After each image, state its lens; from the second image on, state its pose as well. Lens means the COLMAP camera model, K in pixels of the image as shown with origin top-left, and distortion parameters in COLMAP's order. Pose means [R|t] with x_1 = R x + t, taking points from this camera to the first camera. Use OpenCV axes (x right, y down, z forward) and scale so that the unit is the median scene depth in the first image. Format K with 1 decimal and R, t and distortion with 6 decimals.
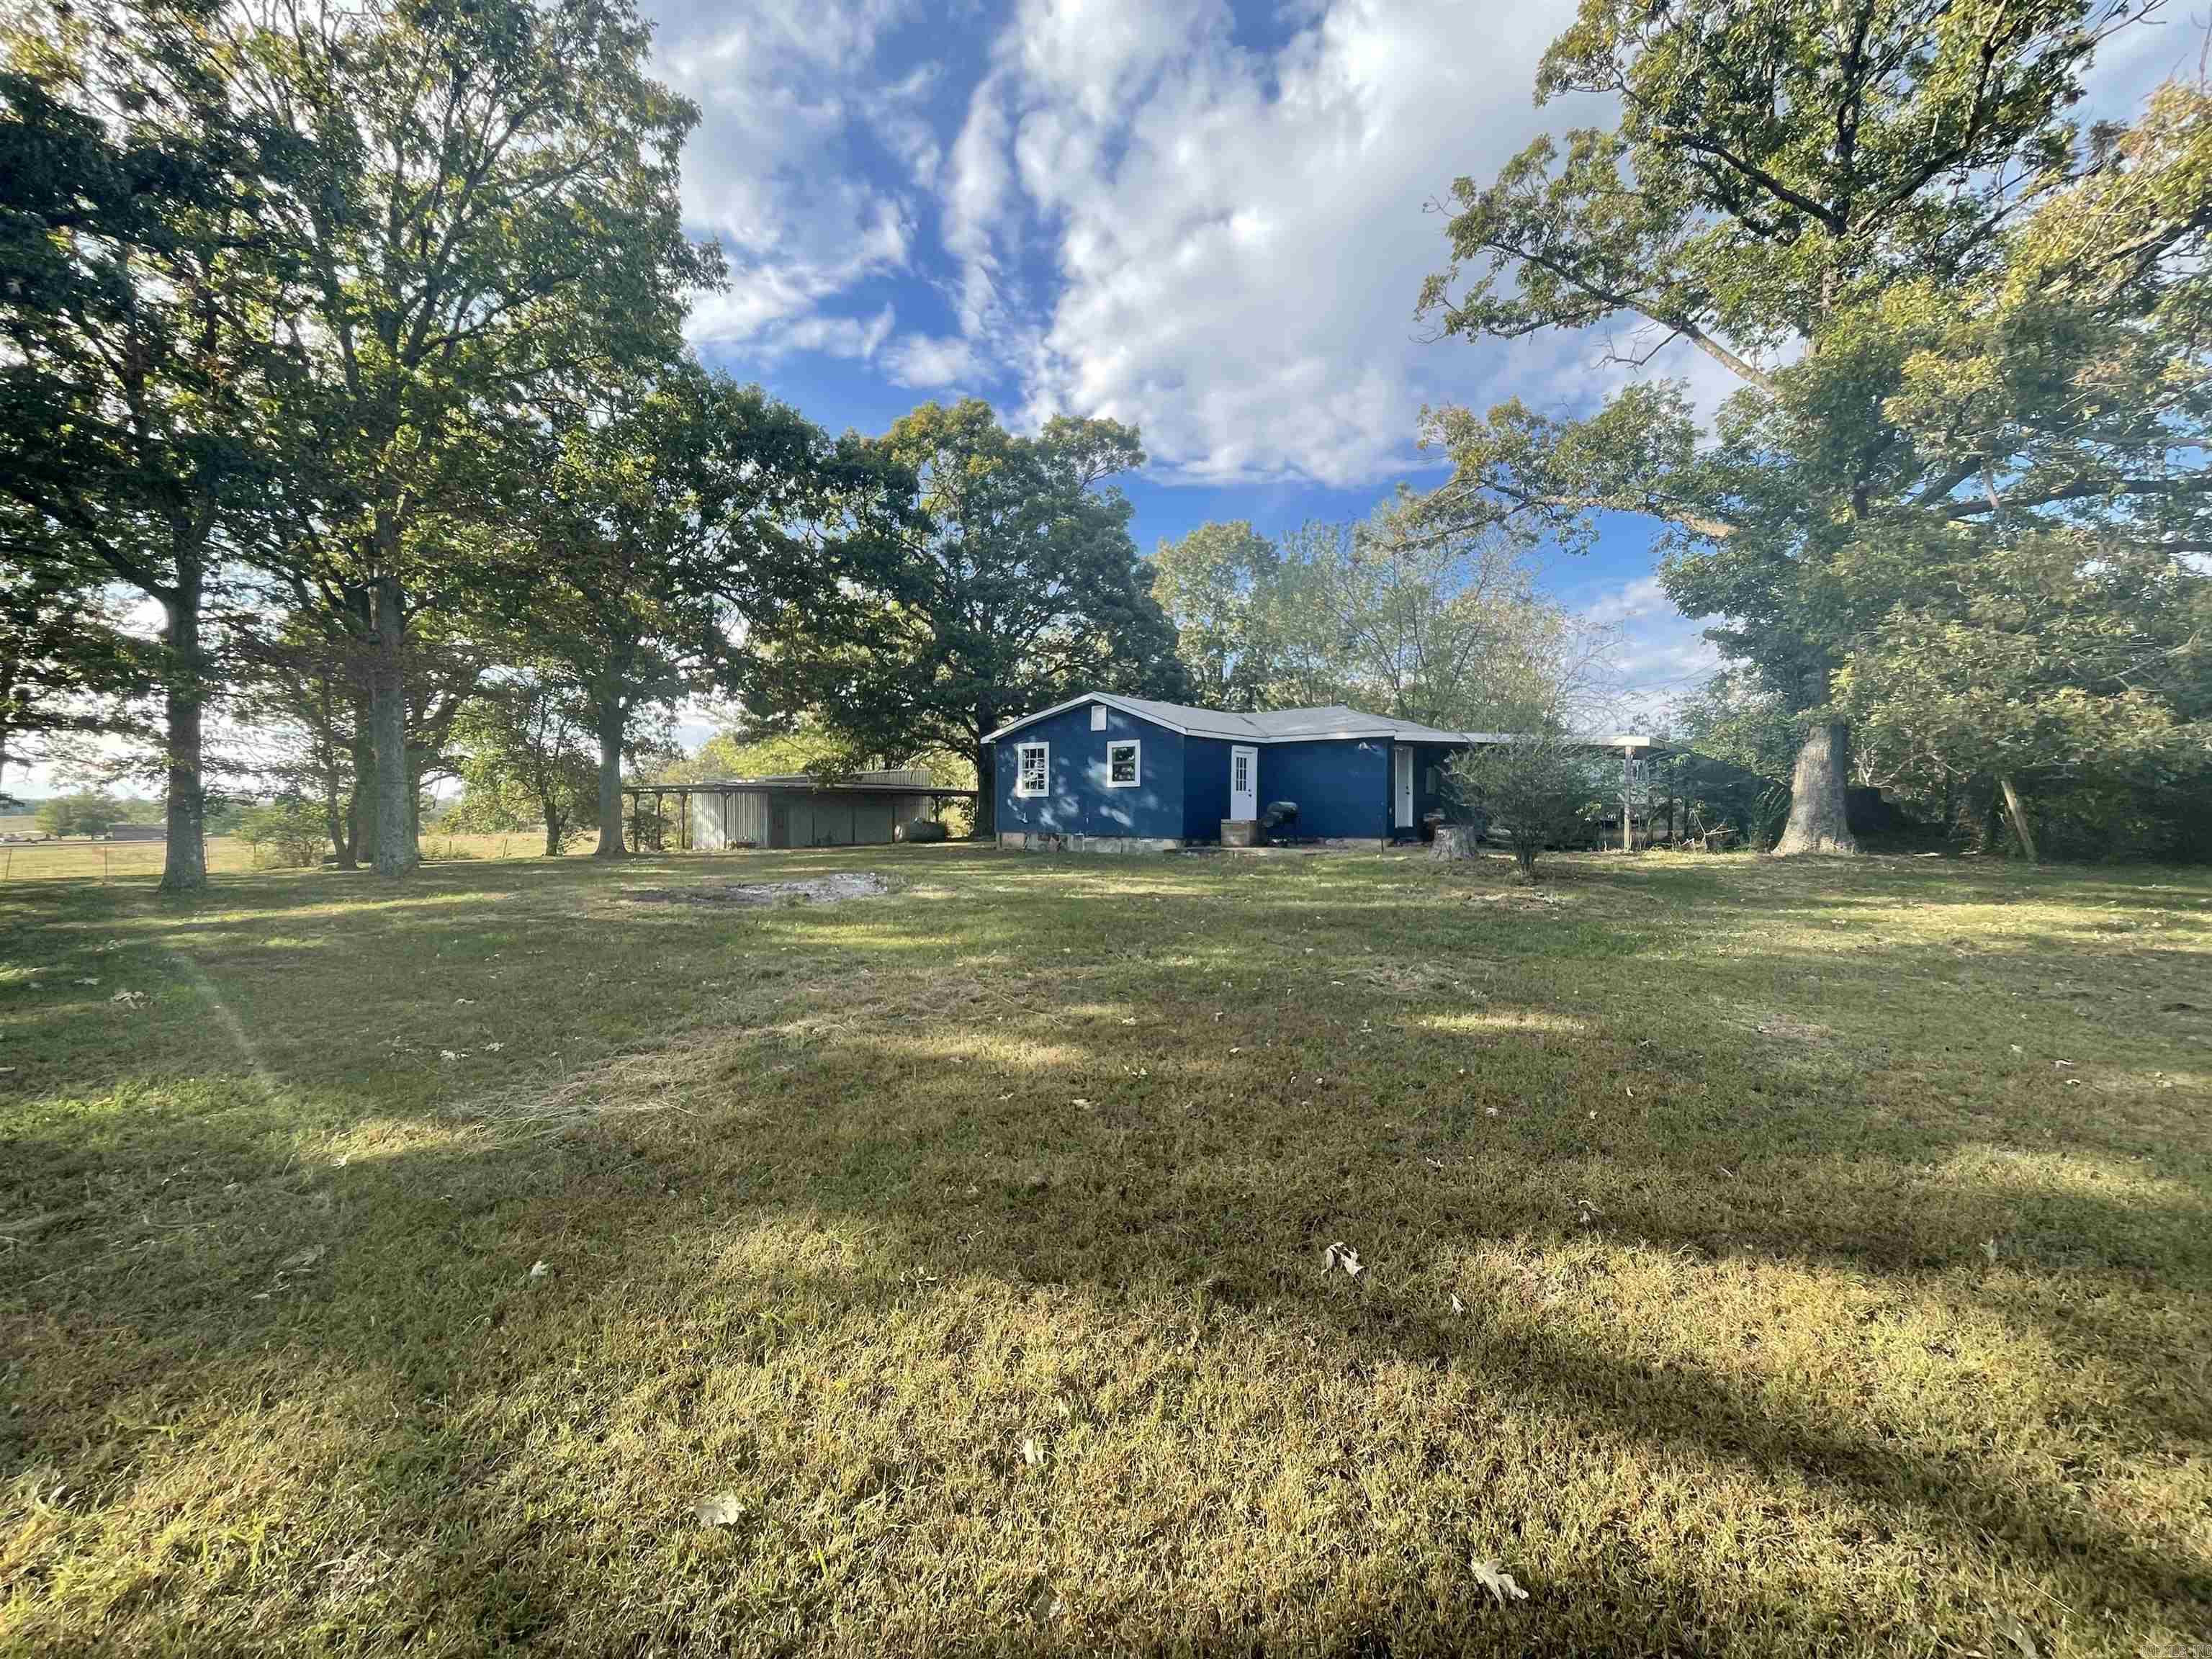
lens RADIAL K [[890.7, 0, 1106.1], [0, 890.7, 824.9], [0, 0, 1]] dist [-0.000073, 0.000018]
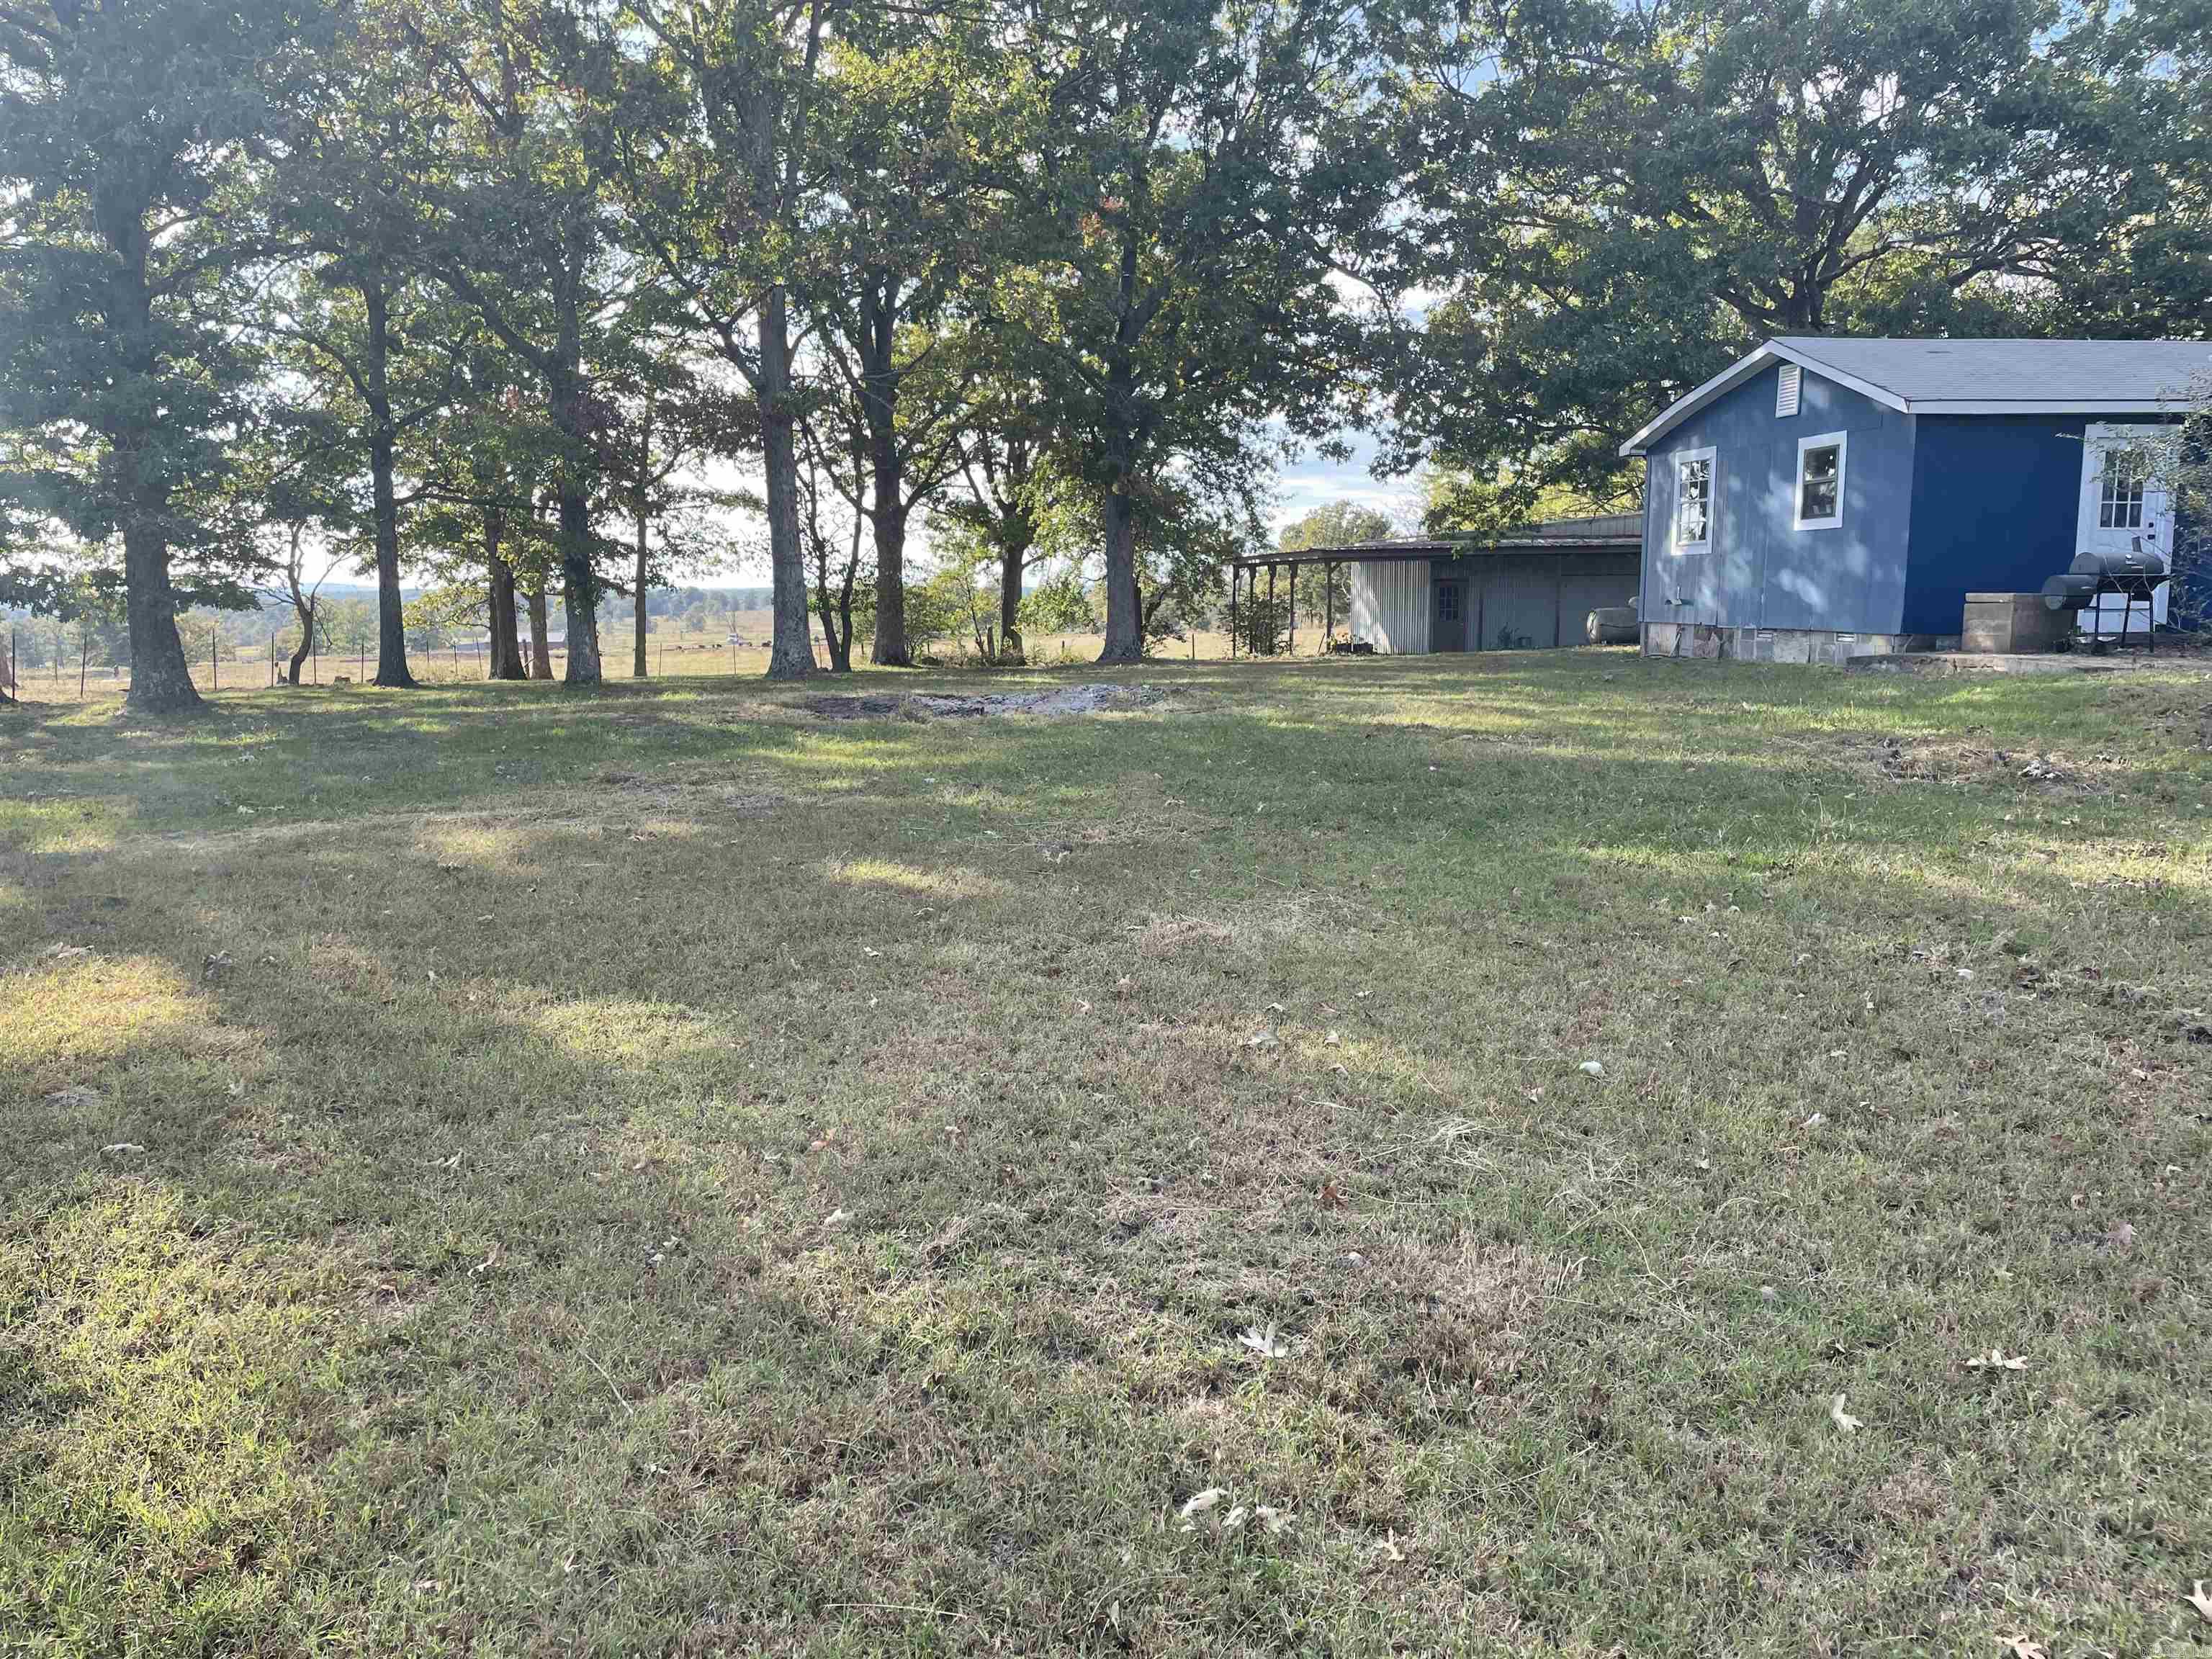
lens RADIAL K [[1649.0, 0, 1094.4], [0, 1649.0, 833.6], [0, 0, 1]] dist [0.095446, -0.130548]
pose [[0.749131, 0.082696, -0.657240, 0.334158], [0.004886, 0.991460, 0.130318, 0.001283], [0.662404, -0.100836, 0.742329, 0.022978]]
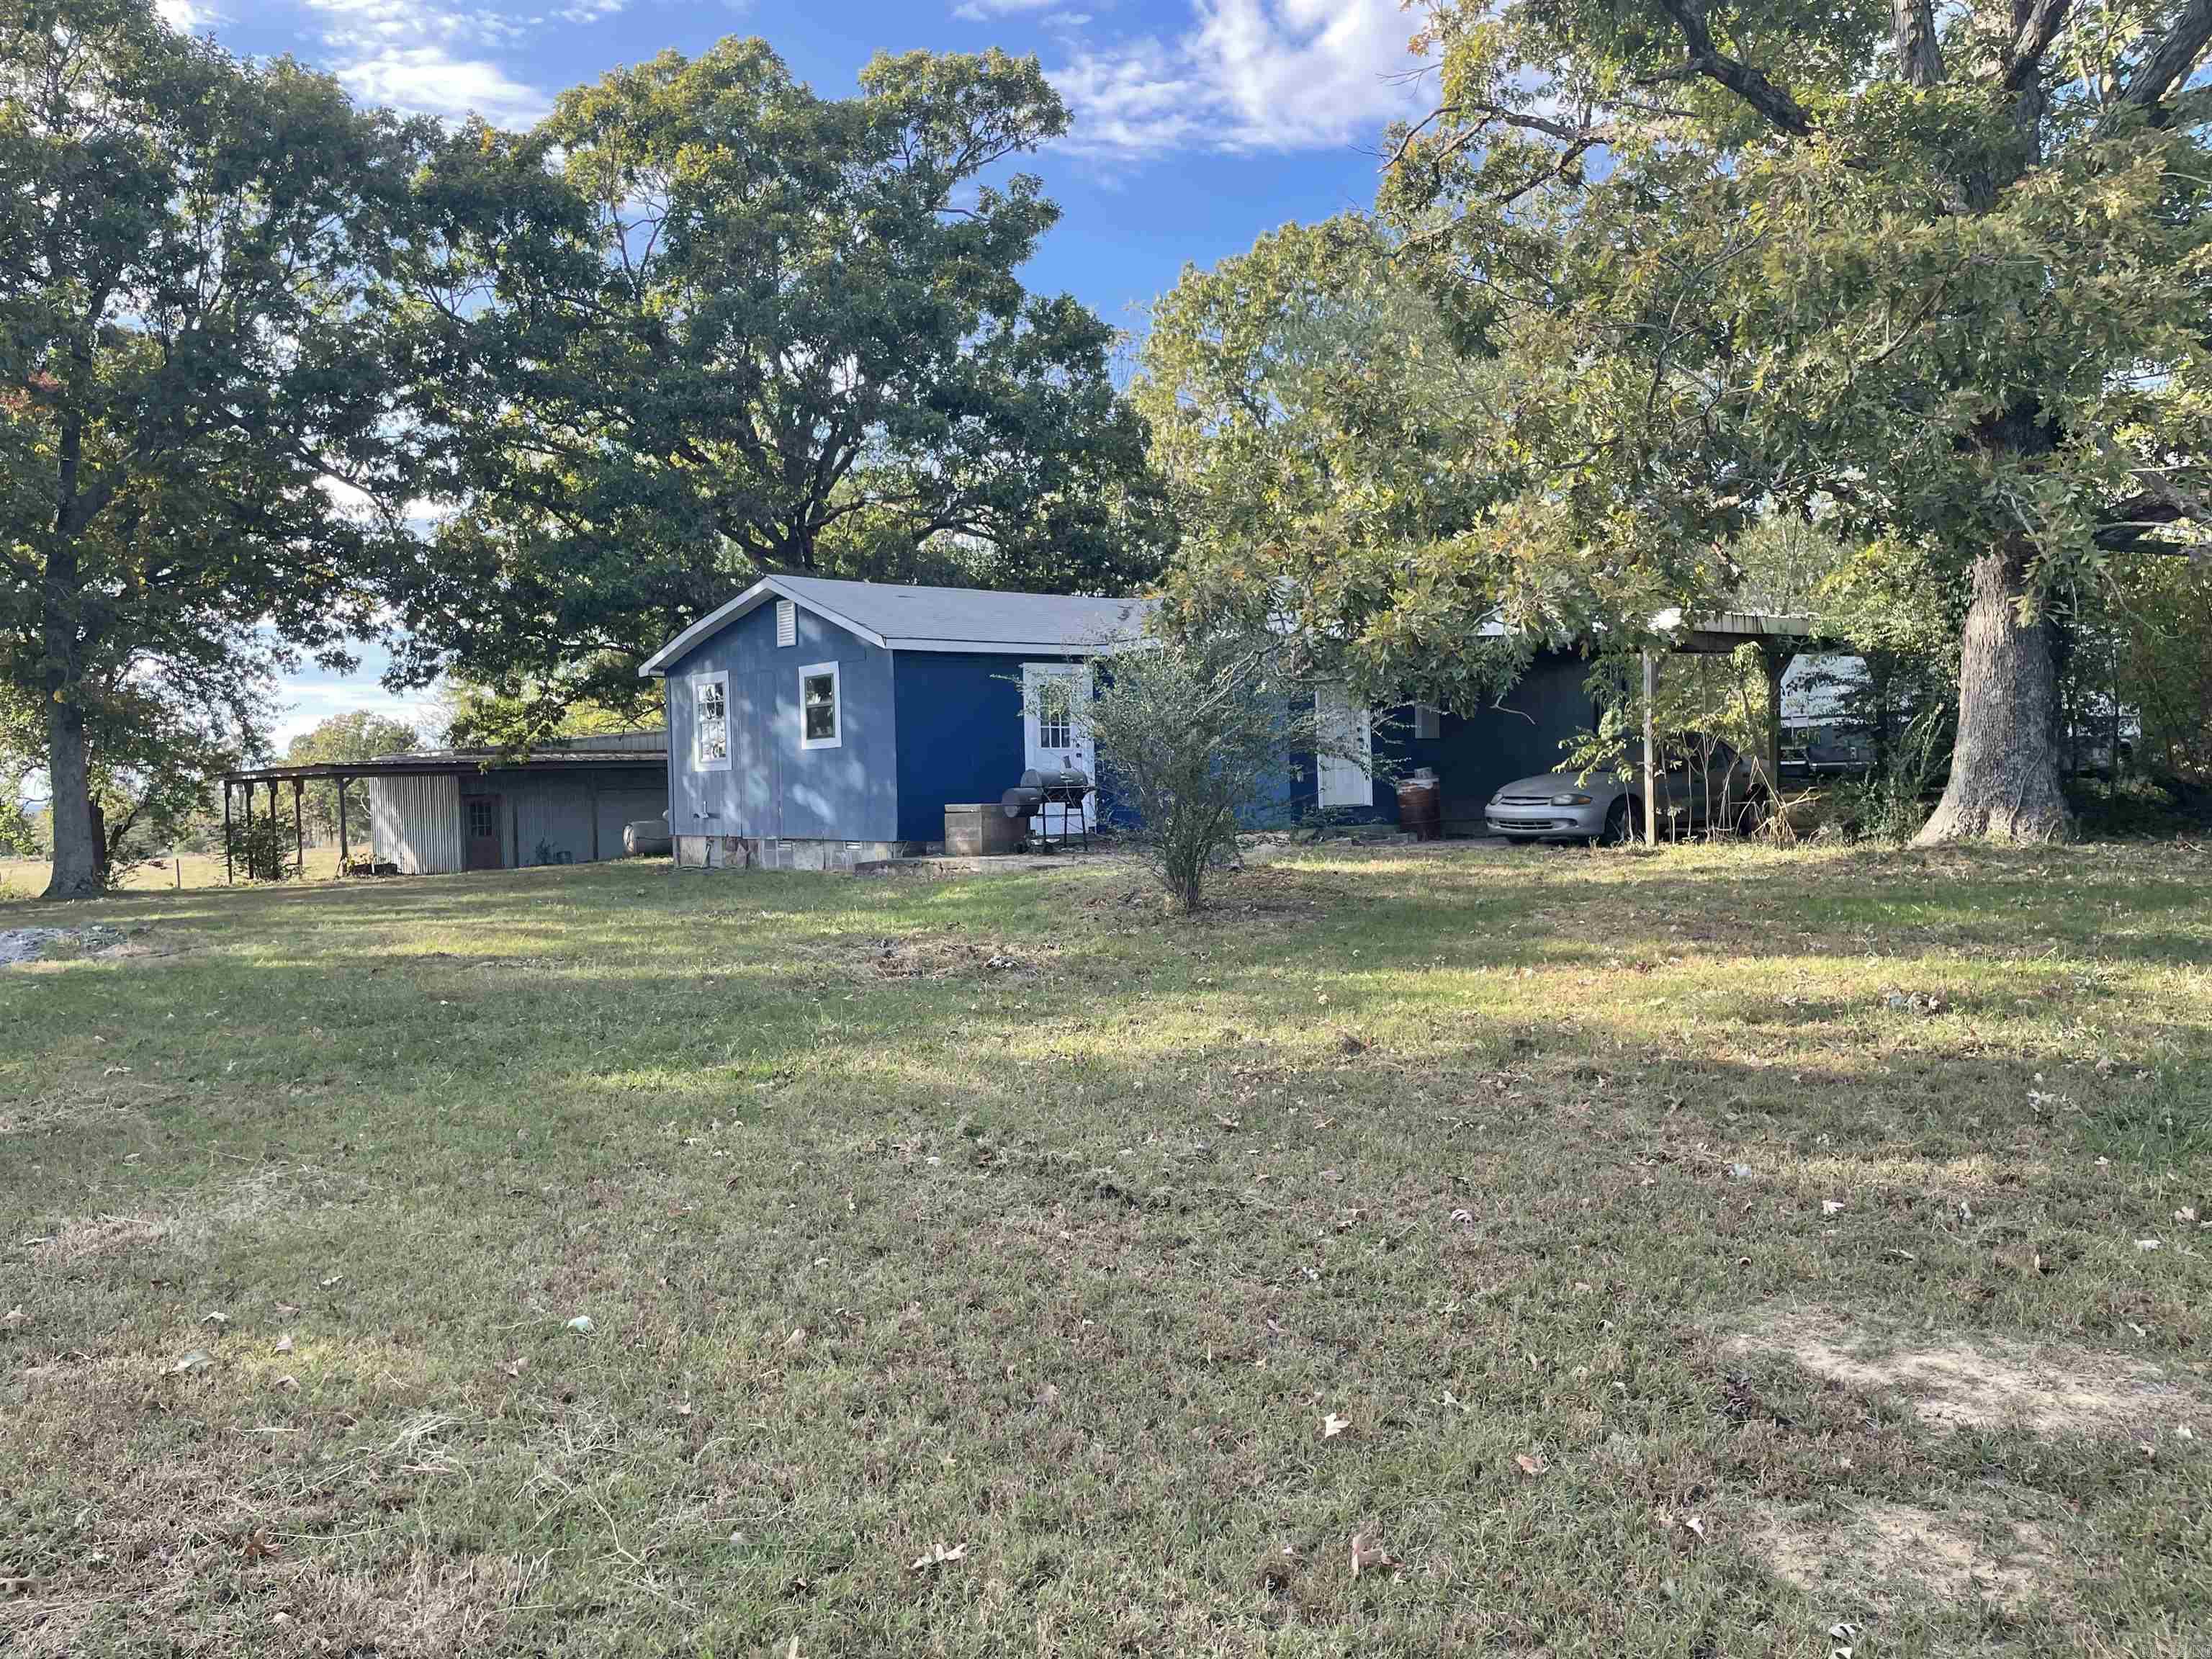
lens RADIAL K [[1649.0, 0, 1094.4], [0, 1649.0, 833.6], [0, 0, 1]] dist [0.095446, -0.130548]
pose [[0.985681, -0.028053, -0.166269, 0.340246], [0.030982, 0.999407, 0.015047, -0.001231], [0.165748, -0.019983, 0.985966, 0.028759]]
